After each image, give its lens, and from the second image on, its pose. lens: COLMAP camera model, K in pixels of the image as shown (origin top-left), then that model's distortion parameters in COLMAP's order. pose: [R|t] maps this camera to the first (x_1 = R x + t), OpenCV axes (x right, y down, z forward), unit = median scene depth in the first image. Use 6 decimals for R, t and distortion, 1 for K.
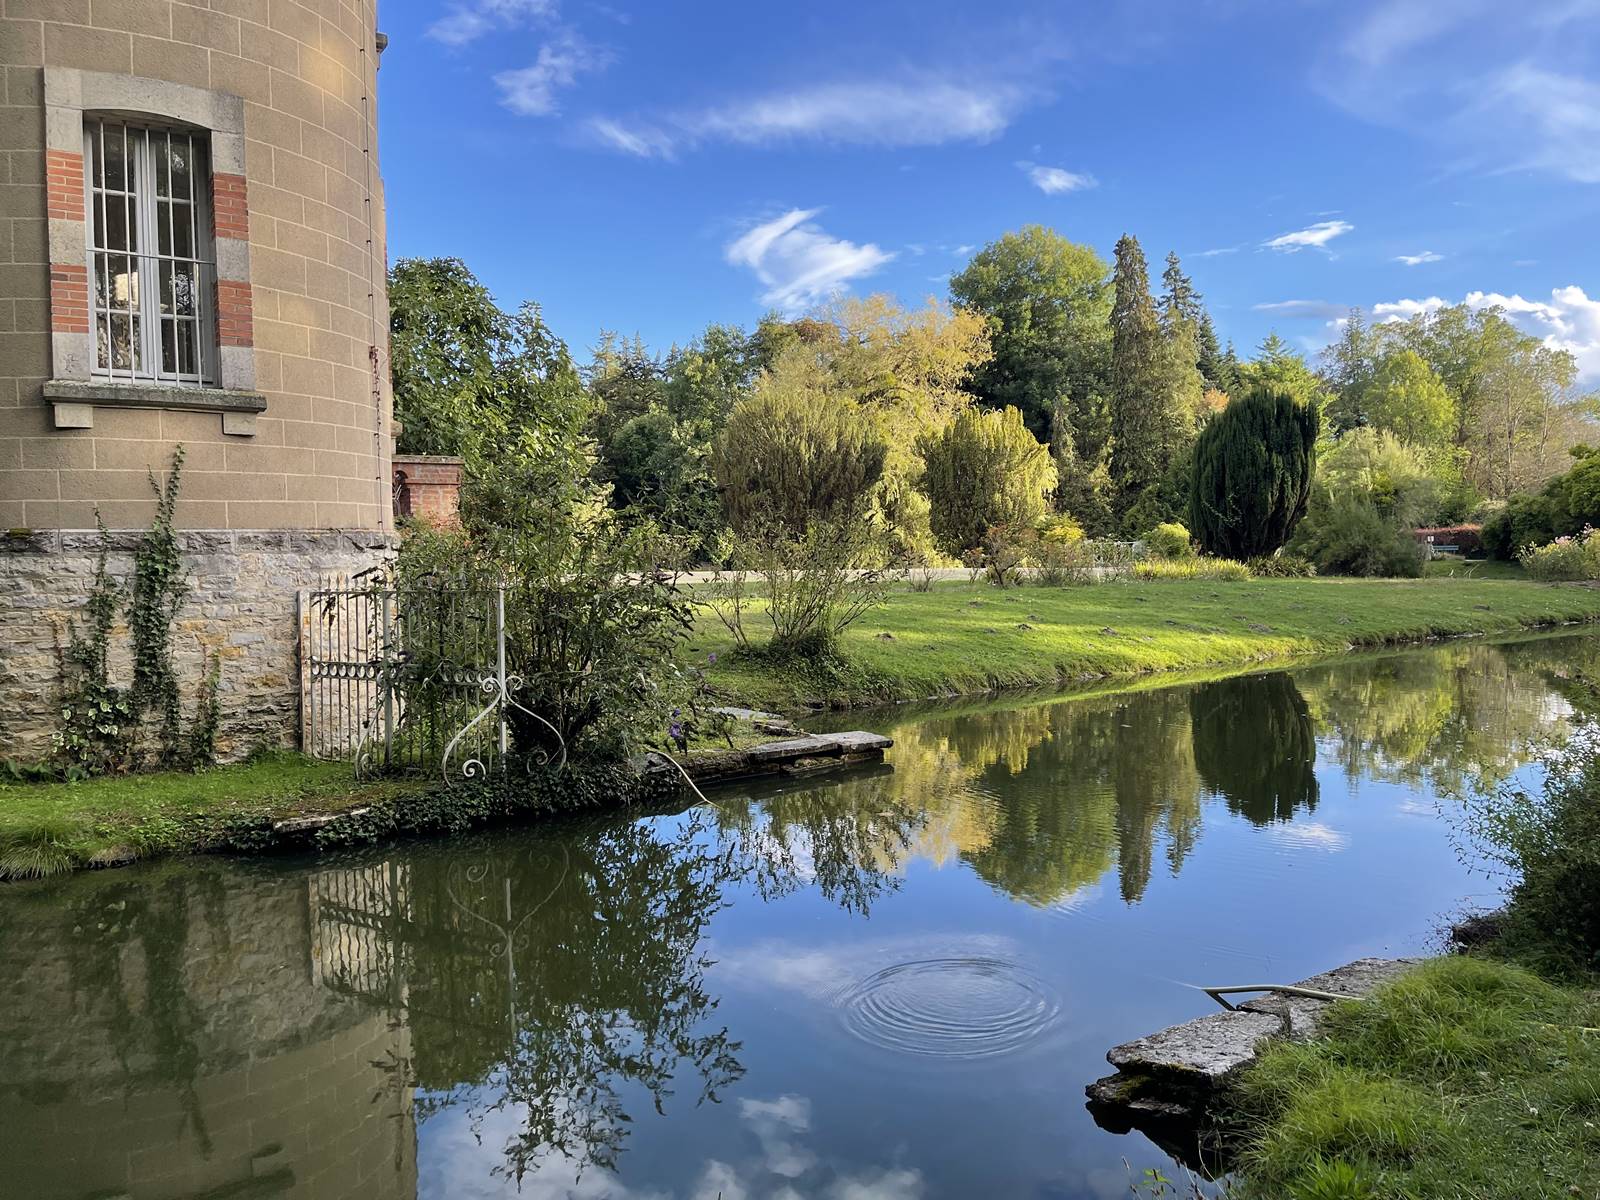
lens RADIAL K [[1210.7, 0, 800.0], [0, 1210.7, 600.0], [0, 0, 1]] dist [0.067238, -0.080815]
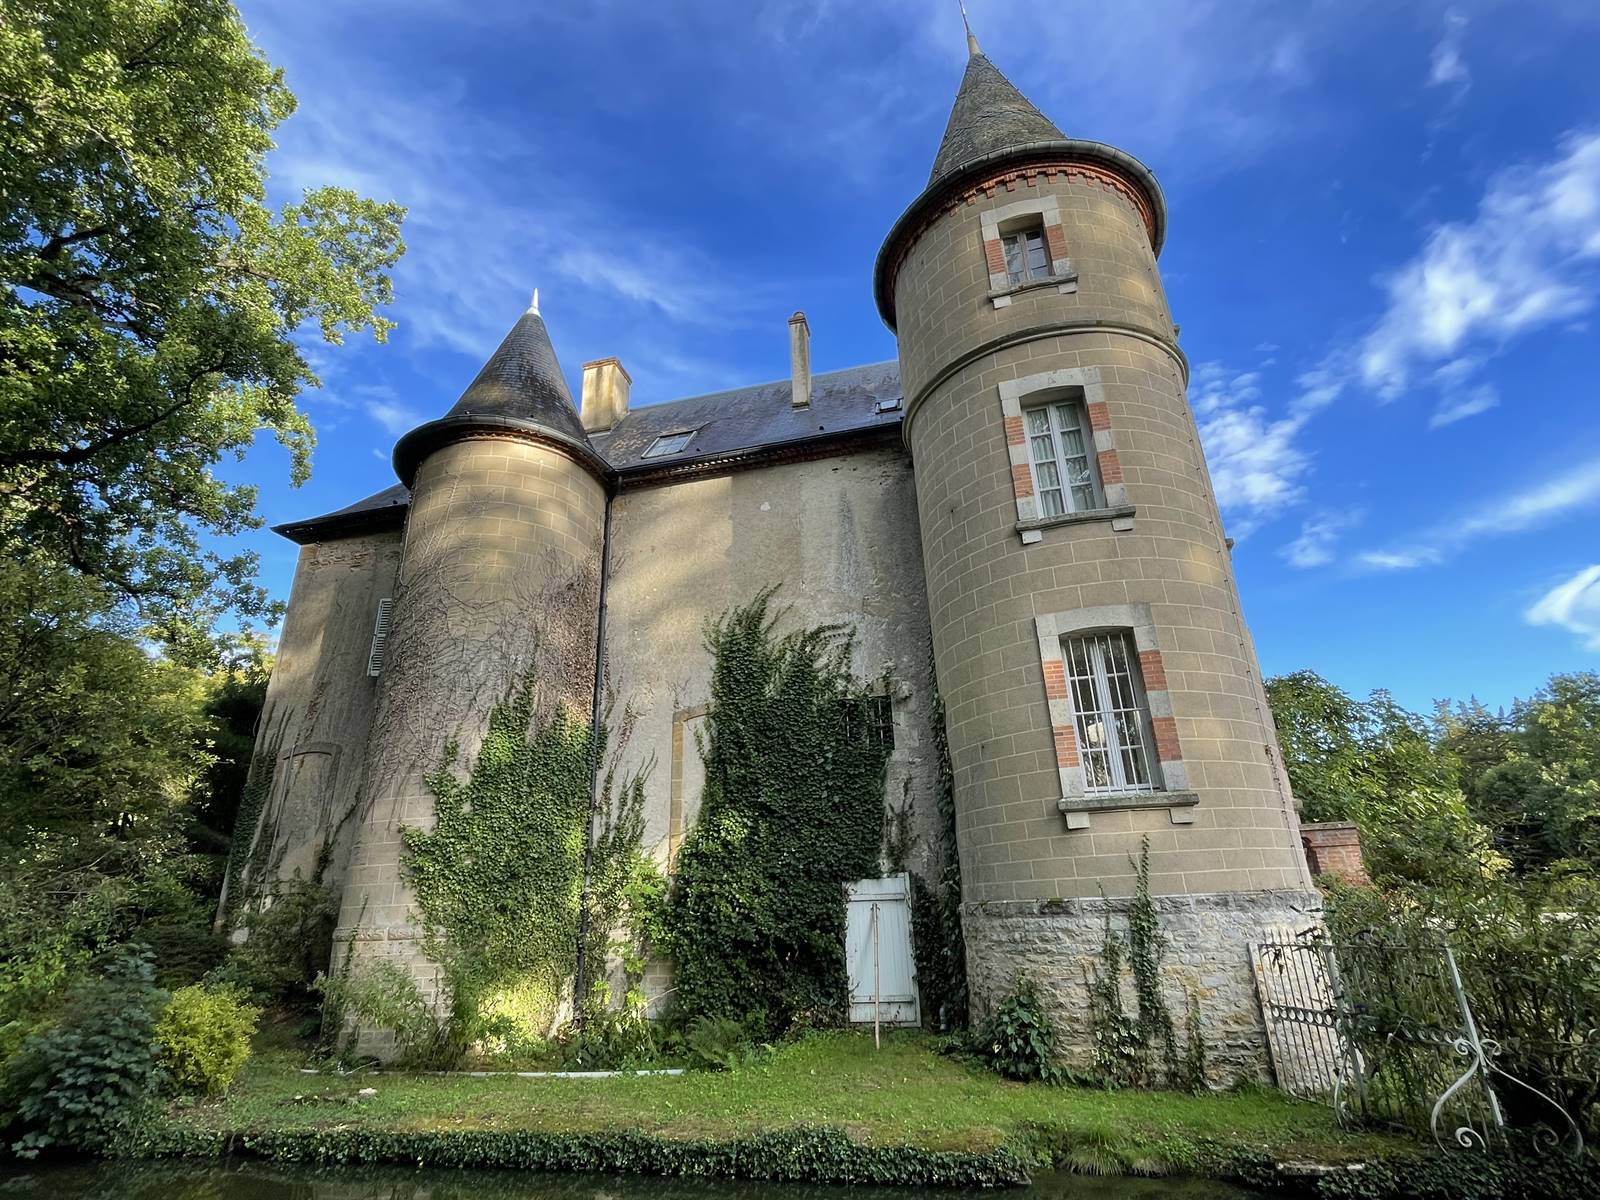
lens RADIAL K [[747.7, 0, 800.0], [0, 747.7, 600.0], [0, 0, 1]] dist [-0.020169, -0.000308]
pose [[0.655634, -0.288695, -0.697710, -0.076518], [-0.012543, 0.919731, -0.392348, -0.029936], [0.754975, 0.265988, 0.599386, 0.084382]]
